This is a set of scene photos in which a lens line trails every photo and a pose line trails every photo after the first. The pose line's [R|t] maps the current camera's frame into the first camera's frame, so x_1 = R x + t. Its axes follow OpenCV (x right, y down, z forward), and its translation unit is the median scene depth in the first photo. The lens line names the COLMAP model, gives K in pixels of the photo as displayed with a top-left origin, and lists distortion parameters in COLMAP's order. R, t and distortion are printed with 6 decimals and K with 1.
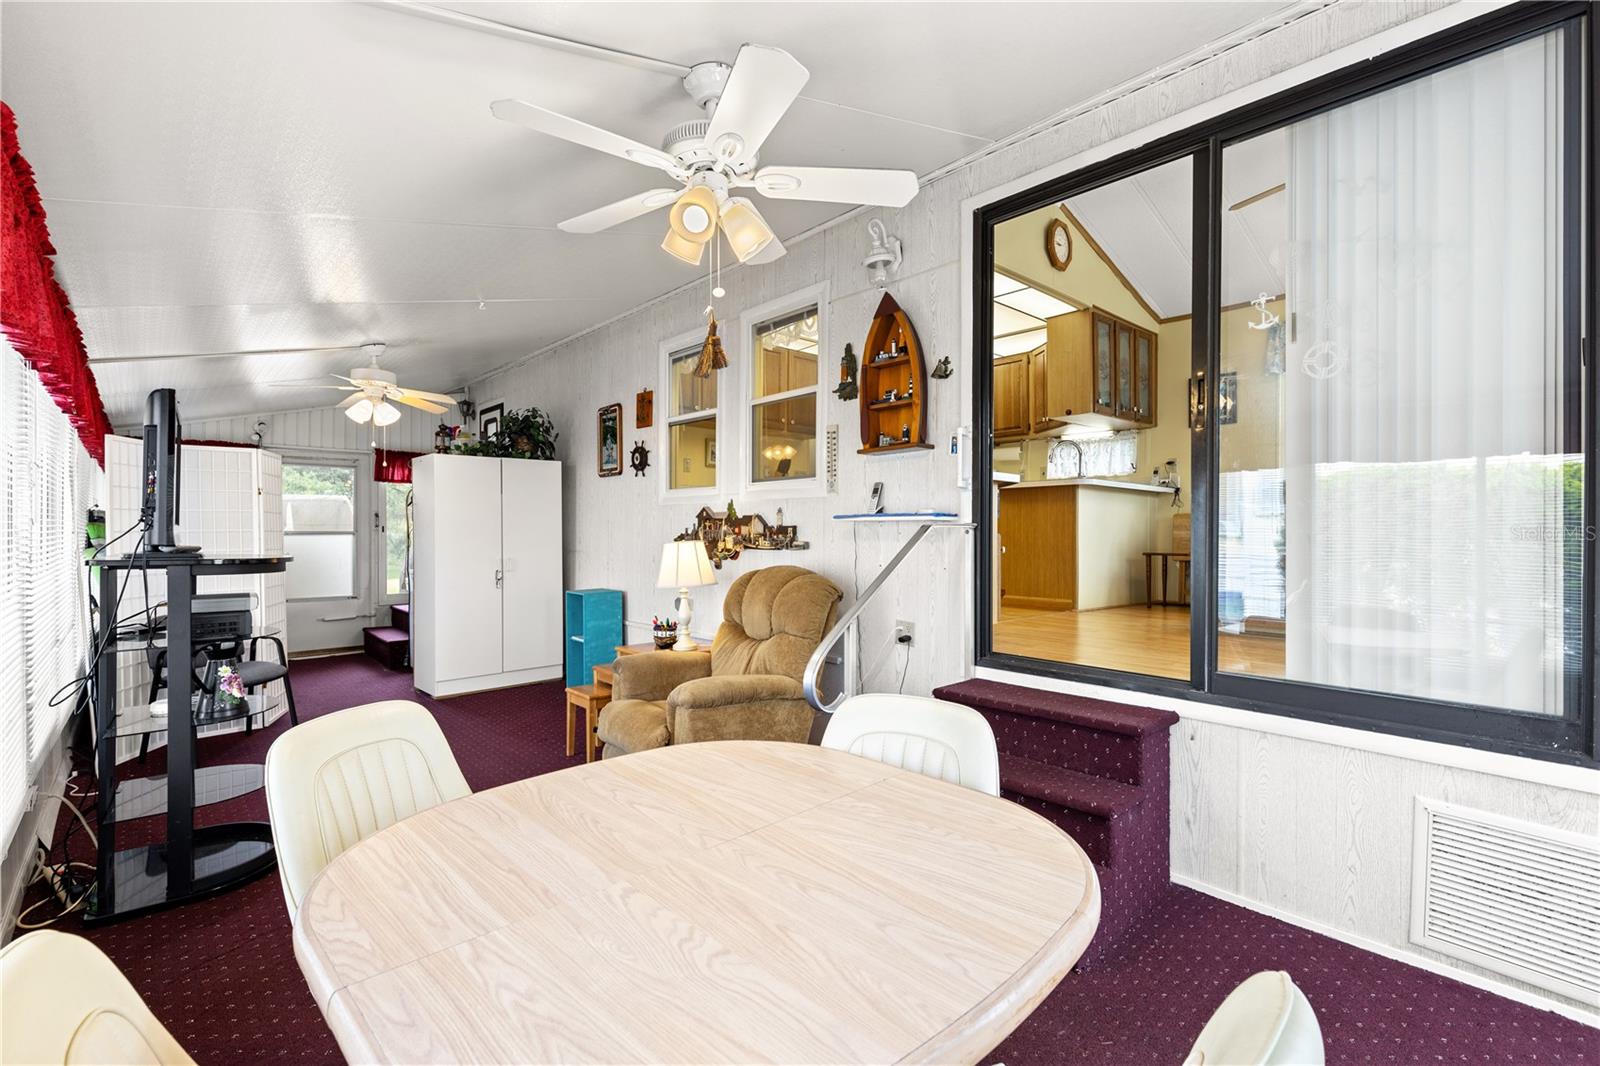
lens RADIAL K [[712.2, 0, 796.5], [0, 712.2, 532.6], [0, 0, 1]] dist [0.004174, -0.000214]
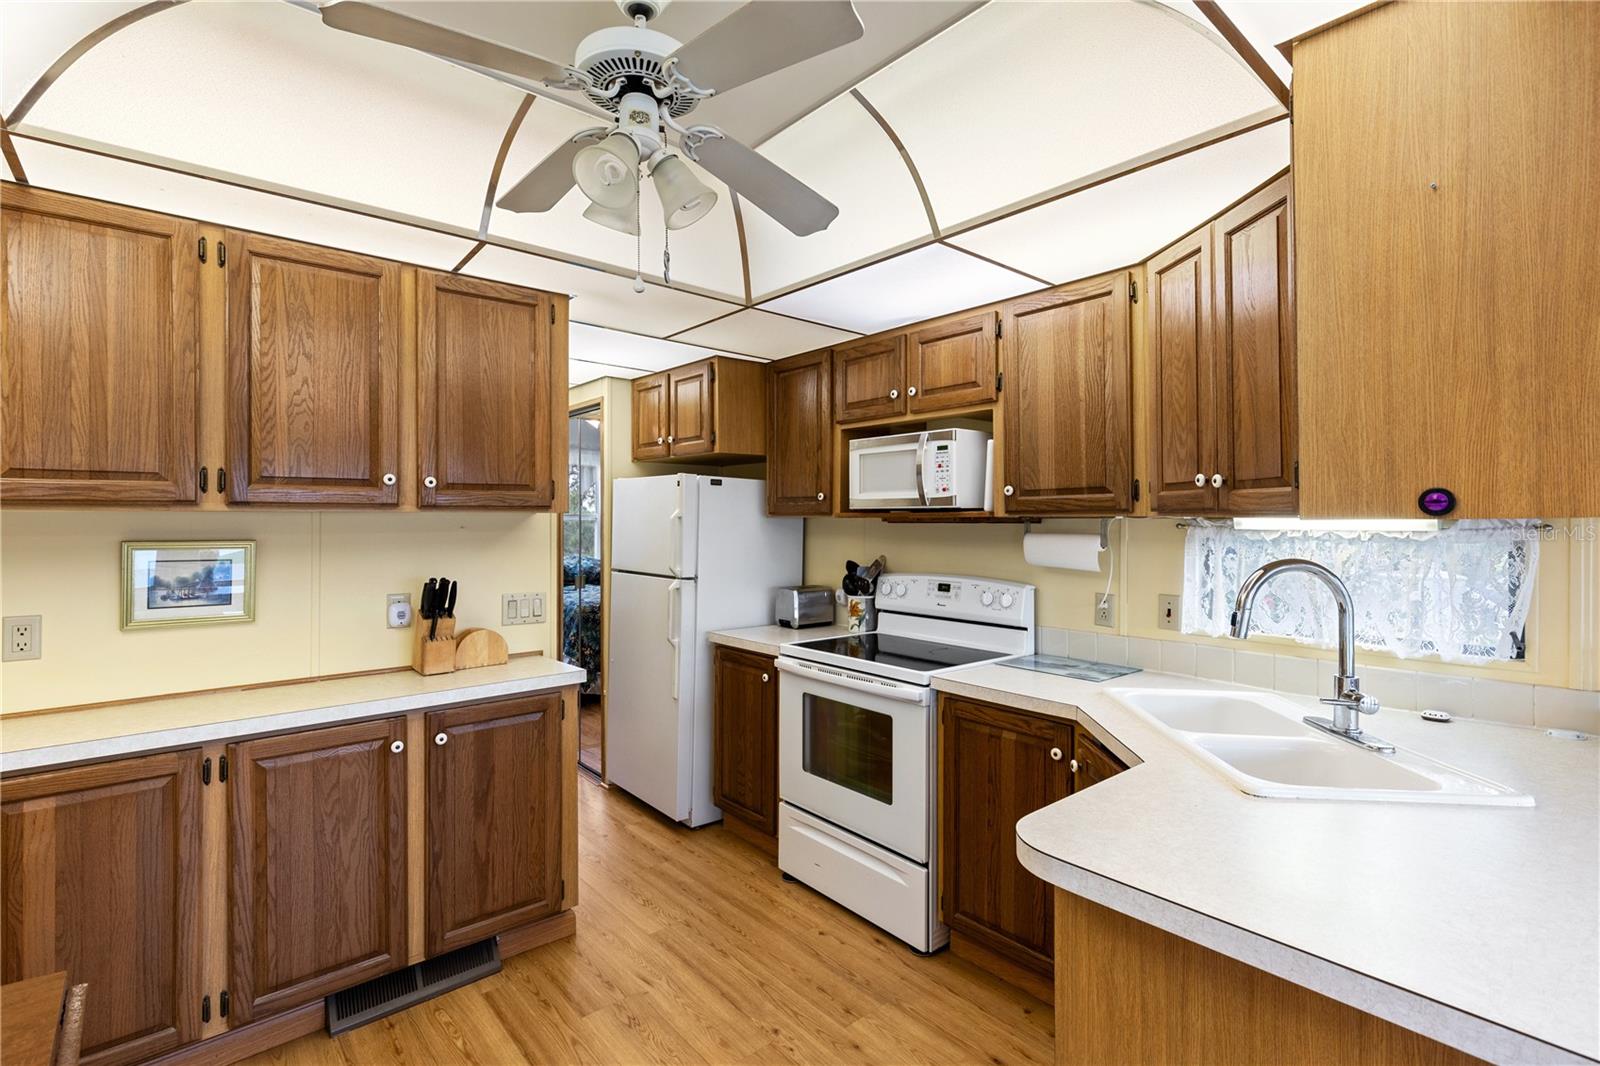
lens RADIAL K [[733.2, 0, 796.8], [0, 733.2, 518.0], [0, 0, 1]] dist [0.002051, -0.000612]
pose [[0.999872, -0.002977, -0.015692, 0.193135], [0.002883, 0.999978, -0.005987, -0.148694], [0.015710, 0.005941, 0.999859, 0.729398]]
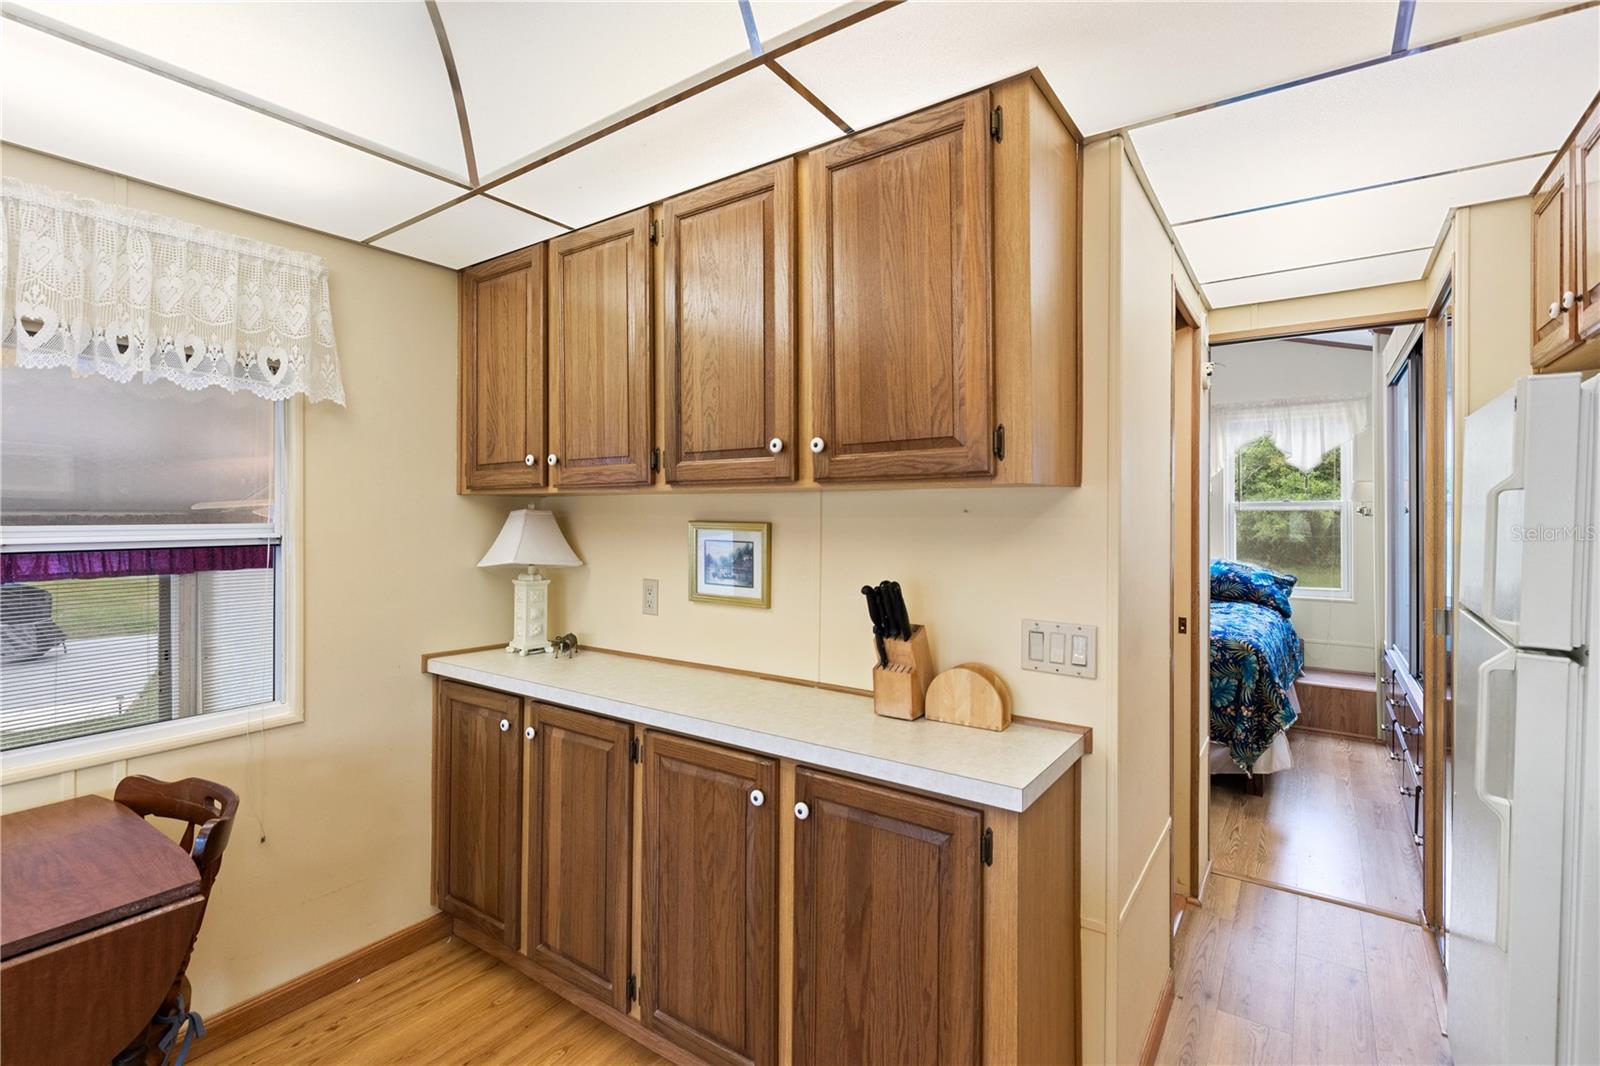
lens RADIAL K [[732.7, 0, 803.6], [0, 732.7, 510.6], [0, 0, 1]] dist [0.003243, 0.000033]
pose [[0.235840, -0.004831, -0.971780, 0.259923], [-0.005673, 0.999964, -0.006348, -0.143894], [0.971775, 0.007010, 0.235804, 1.040586]]
